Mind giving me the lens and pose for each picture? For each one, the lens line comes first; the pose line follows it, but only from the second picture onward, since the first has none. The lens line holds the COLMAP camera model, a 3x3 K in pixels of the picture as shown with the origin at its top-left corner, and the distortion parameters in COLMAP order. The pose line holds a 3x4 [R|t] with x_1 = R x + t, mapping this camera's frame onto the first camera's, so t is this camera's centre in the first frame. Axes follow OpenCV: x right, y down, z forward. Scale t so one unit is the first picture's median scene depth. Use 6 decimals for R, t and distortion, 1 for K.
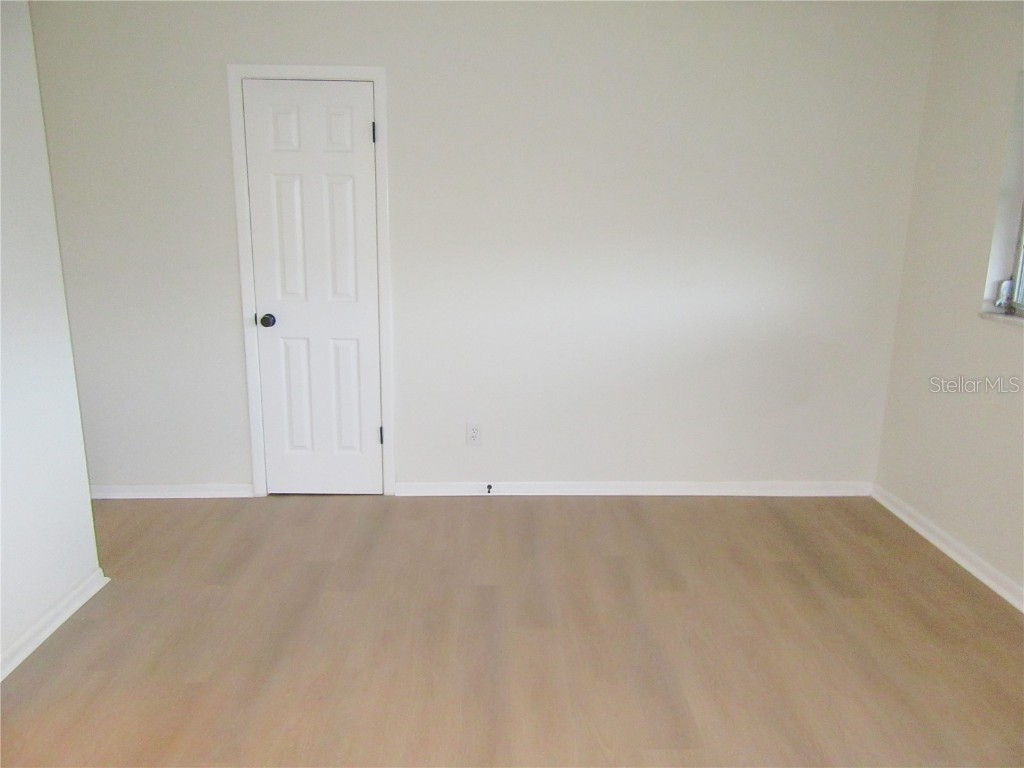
lens RADIAL K [[747.2, 0, 506.2], [0, 747.2, 382.6], [0, 0, 1]] dist [0.008442, -0.000904]
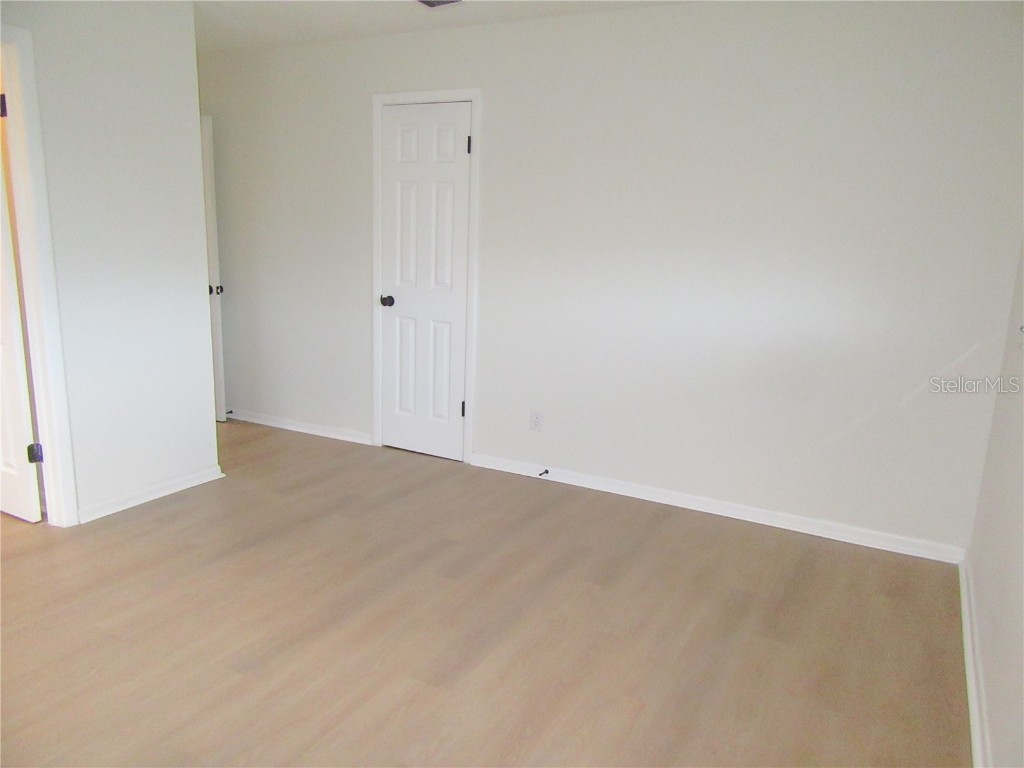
lens RADIAL K [[756.5, 0, 514.1], [0, 756.5, 385.2], [0, 0, 1]] dist [-0.004283, 0.006062]
pose [[0.871270, 0.122569, -0.475254, 0.455561], [-0.130146, 0.991348, 0.017078, 0.004734], [0.473235, 0.046973, 0.879683, 0.020065]]
